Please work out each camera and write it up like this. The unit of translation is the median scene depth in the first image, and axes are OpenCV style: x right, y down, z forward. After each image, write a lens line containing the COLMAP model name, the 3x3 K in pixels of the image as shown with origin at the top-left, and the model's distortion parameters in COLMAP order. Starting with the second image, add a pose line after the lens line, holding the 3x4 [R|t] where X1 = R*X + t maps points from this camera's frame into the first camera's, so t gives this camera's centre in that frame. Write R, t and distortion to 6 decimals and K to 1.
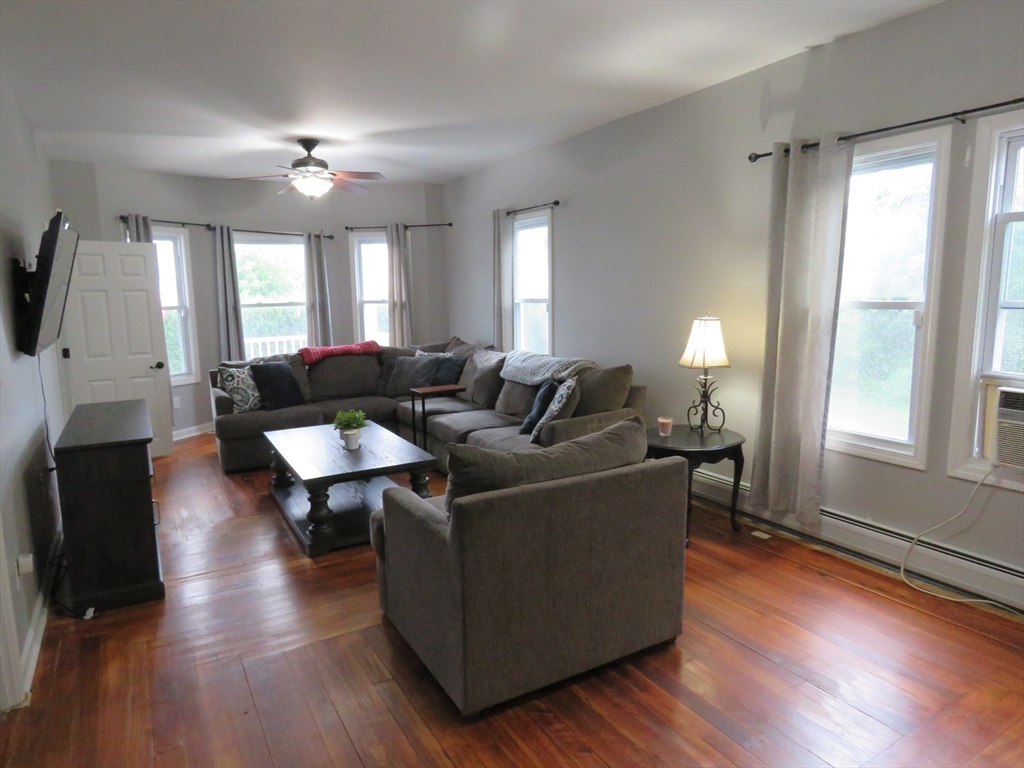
lens RADIAL K [[653.3, 0, 509.4], [0, 653.3, 384.9], [0, 0, 1]] dist [-0.001284, 0.001654]
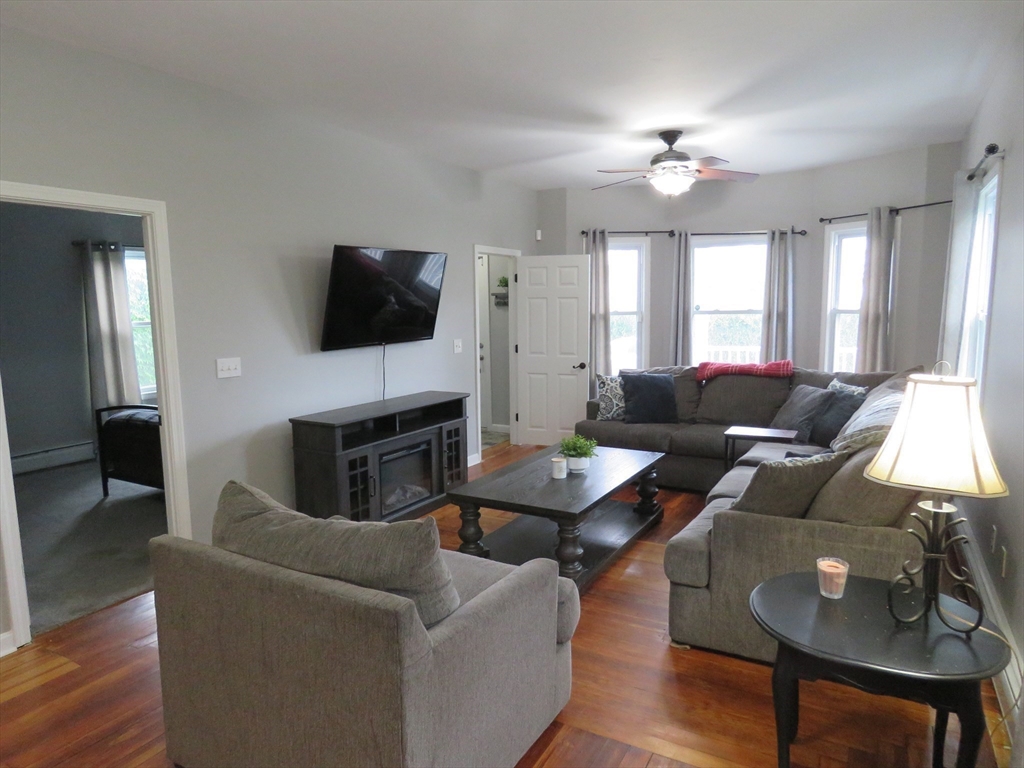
lens RADIAL K [[658.0, 0, 512.0], [0, 658.0, 384.0], [0, 0, 1]] dist [-0.039237, 0.001828]
pose [[0.513251, 0.112915, -0.850779, 0.343723], [-0.112965, 0.991571, 0.063452, -0.057165], [0.850772, 0.063542, 0.521680, 0.330161]]
